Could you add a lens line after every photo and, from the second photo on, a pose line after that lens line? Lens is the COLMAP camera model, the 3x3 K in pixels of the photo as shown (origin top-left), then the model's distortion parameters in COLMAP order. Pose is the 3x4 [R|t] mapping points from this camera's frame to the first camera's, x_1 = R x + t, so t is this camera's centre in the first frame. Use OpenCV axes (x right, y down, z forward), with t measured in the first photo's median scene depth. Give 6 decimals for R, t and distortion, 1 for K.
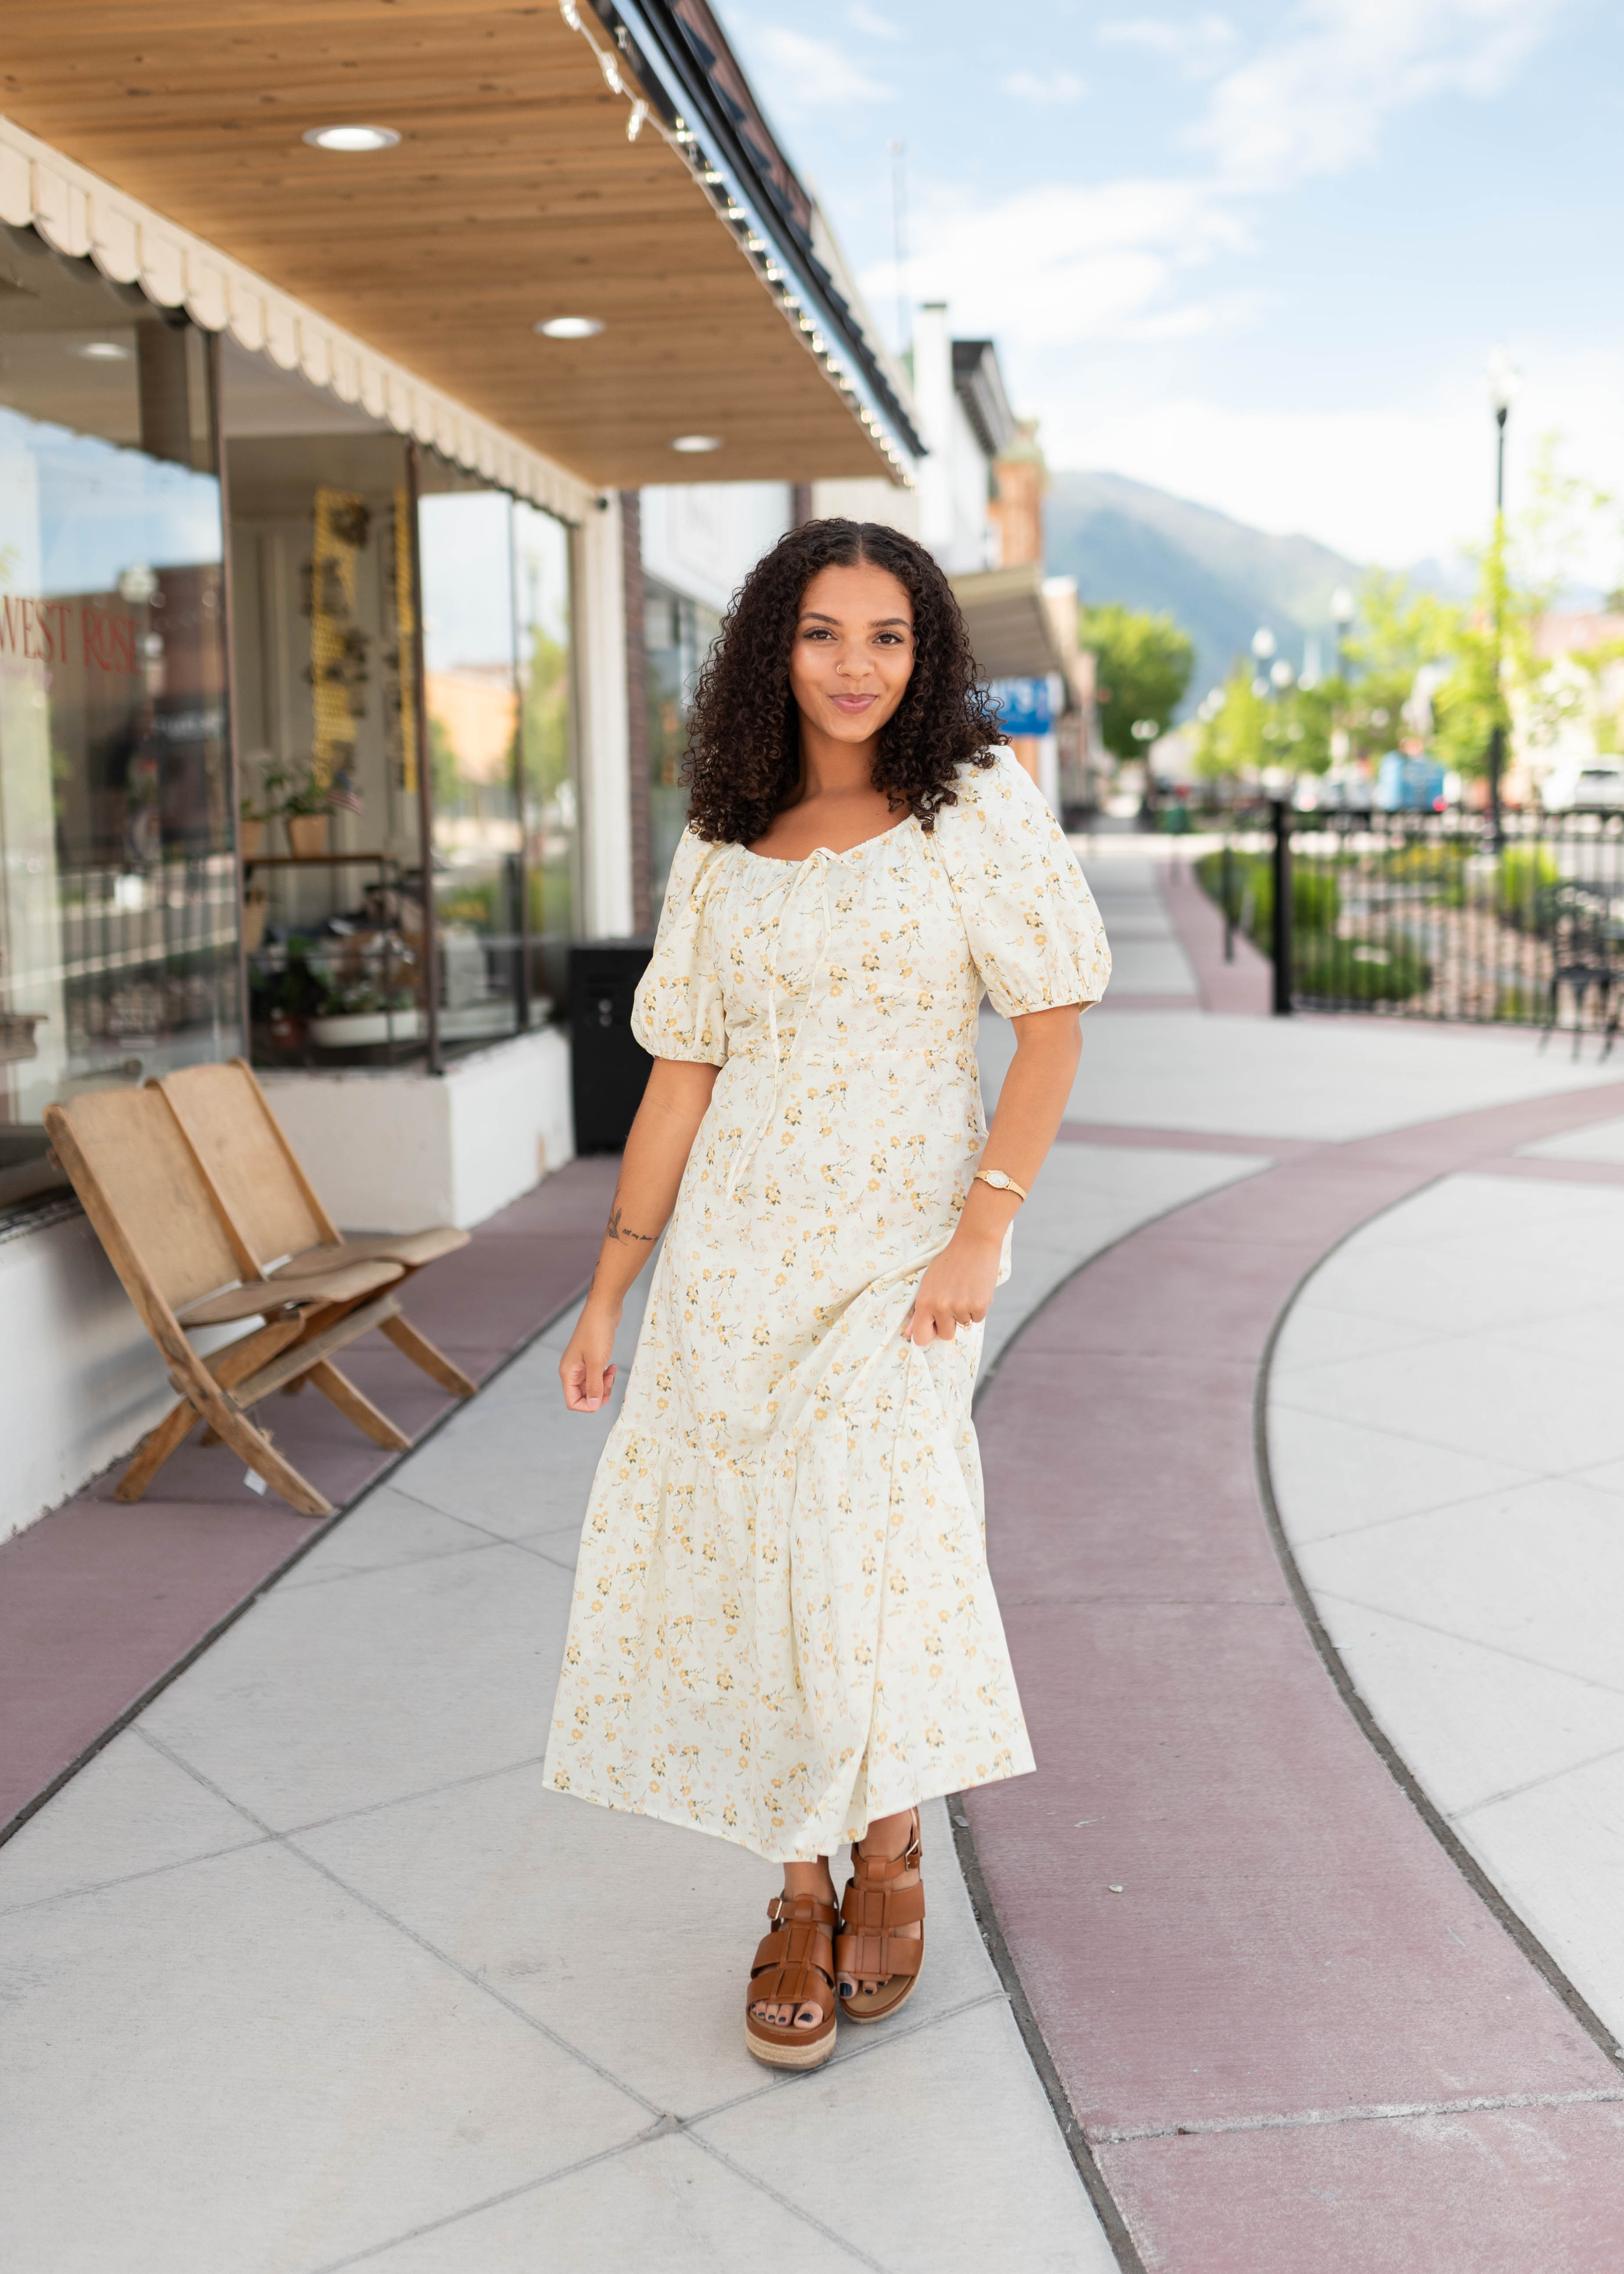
lens RADIAL K [[2718.6, 0, 688.6], [0, 2718.6, 1124.9], [0, 0, 1]] dist [-0.017451, 0.035763]
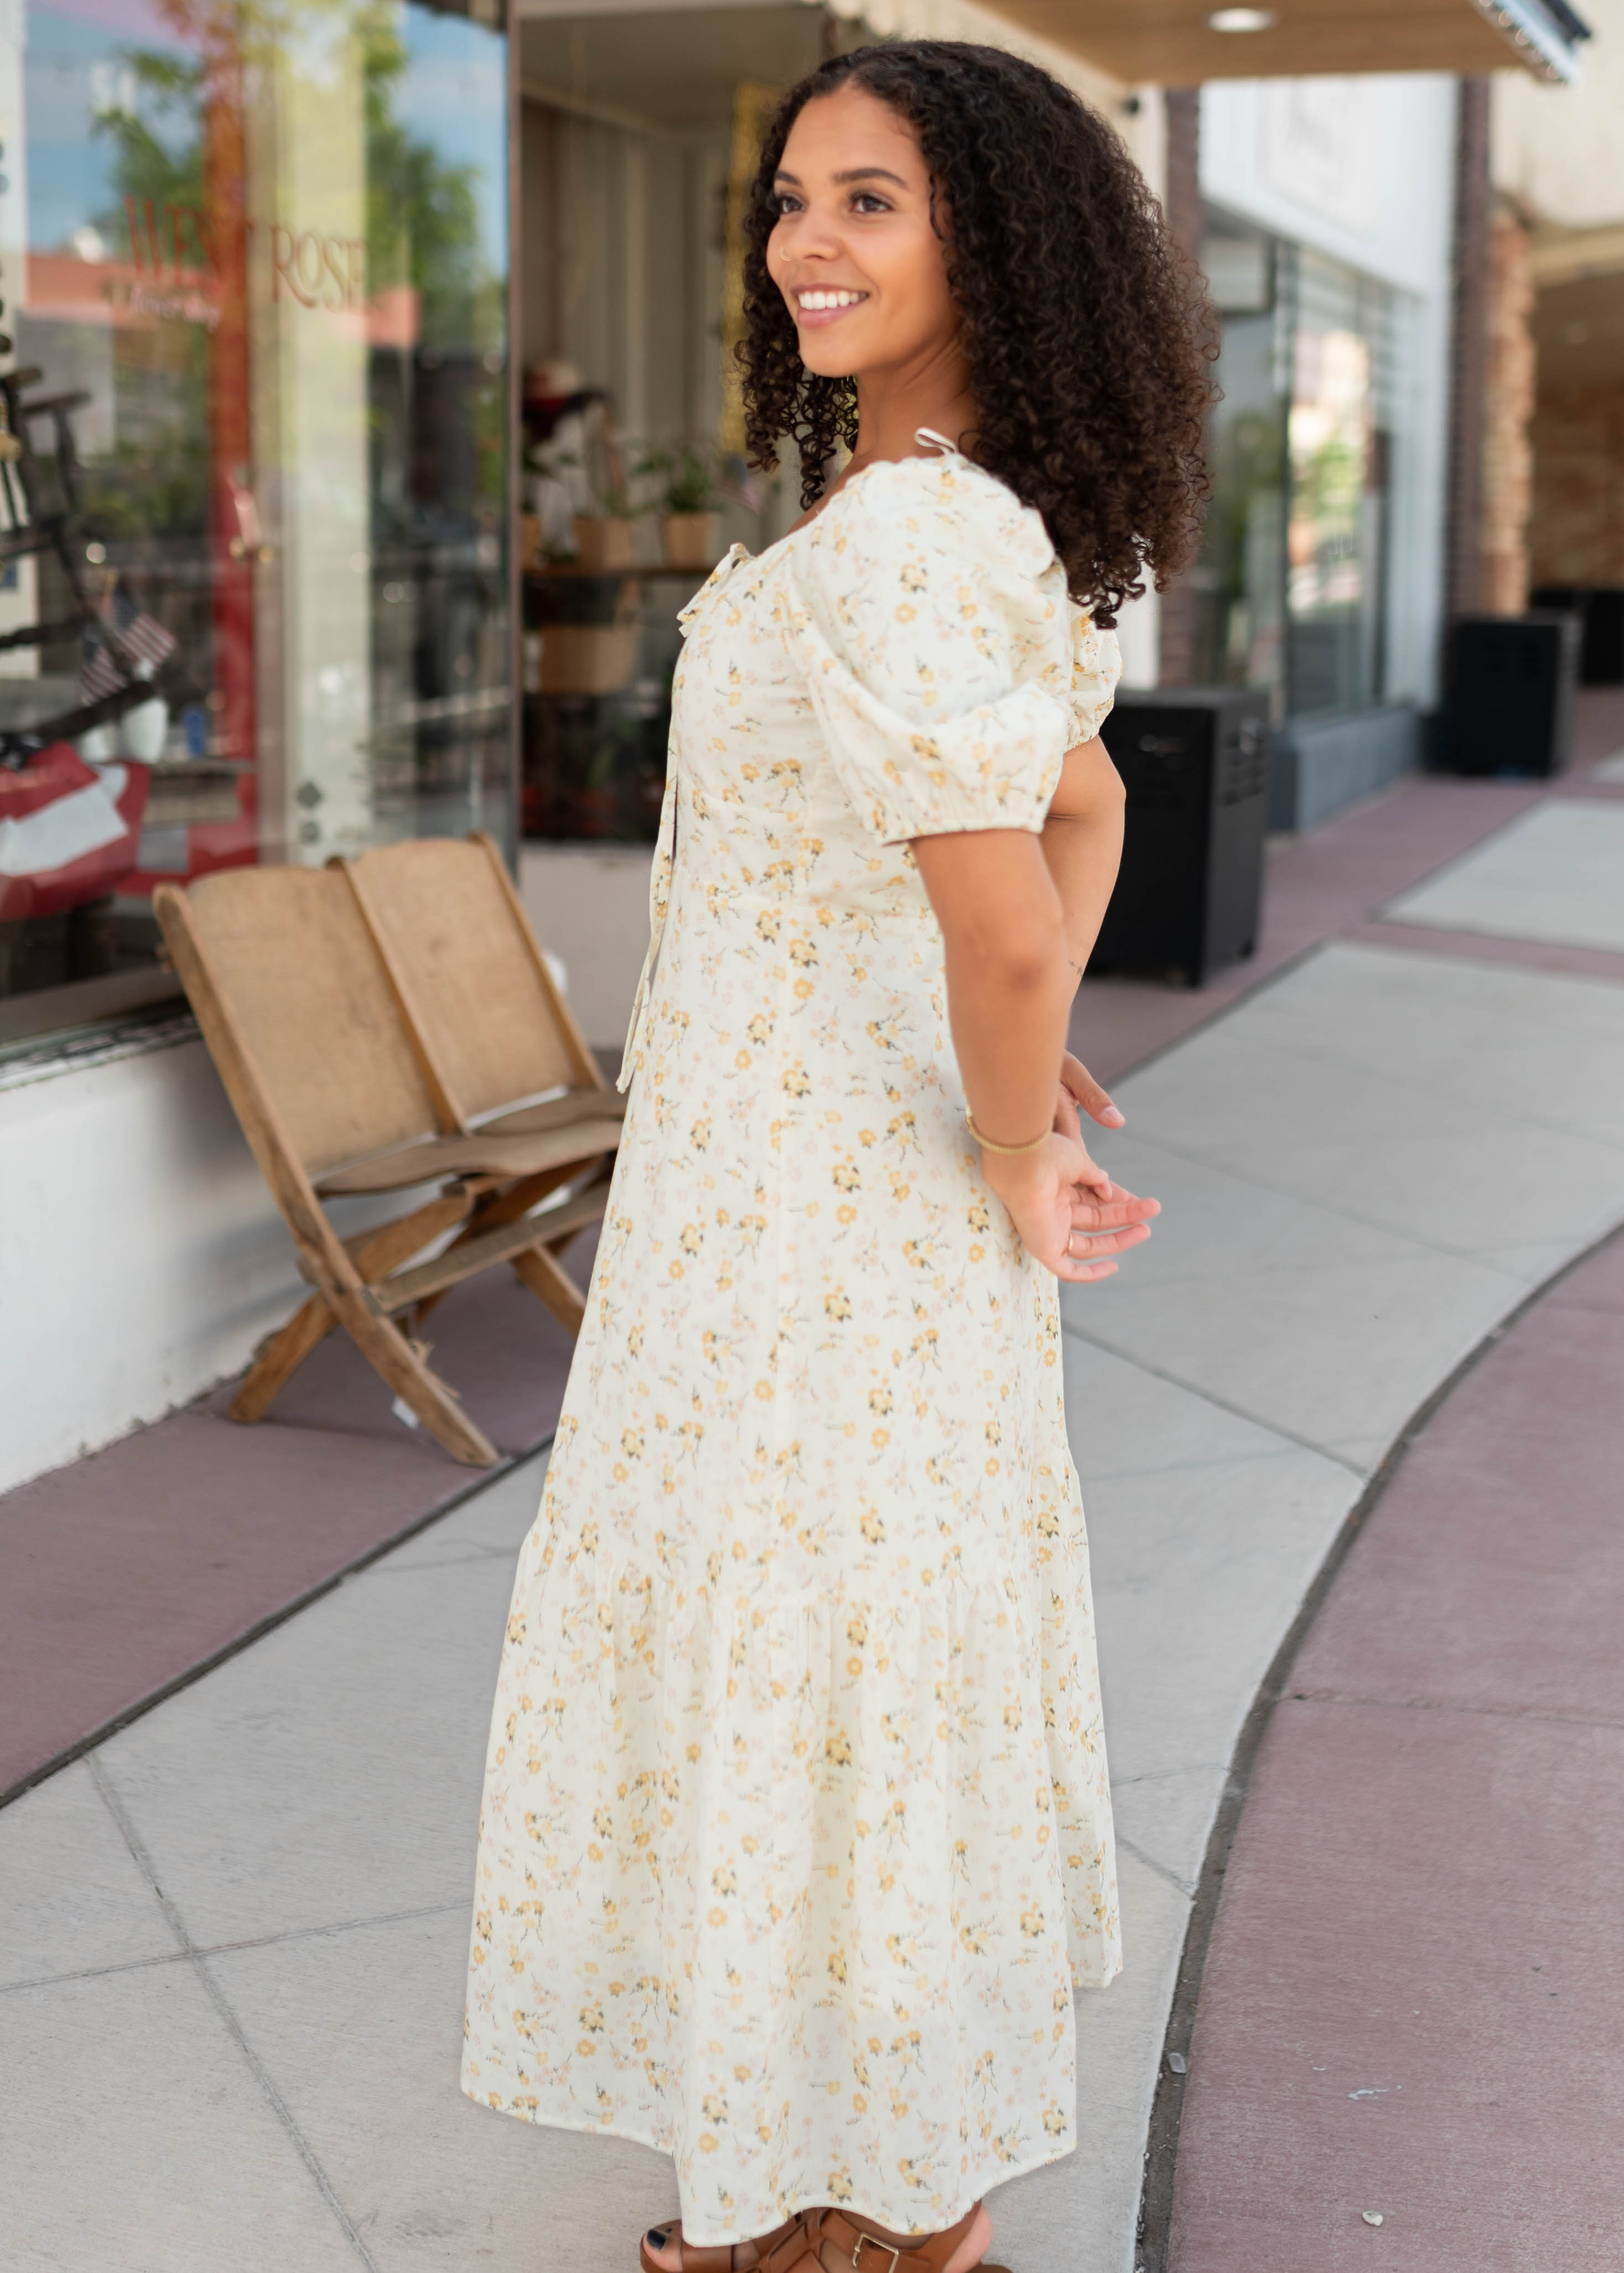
lens RADIAL K [[3179.8, 0, 816.5], [0, 3179.8, 906.7], [0, 0, 1]] dist [-0.009340, -0.006684]
pose [[0.970586, 0.051540, -0.235174, 0.145584], [-0.050510, 0.998669, 0.010406, -0.019800], [0.235397, 0.001779, 0.971898, 0.190809]]
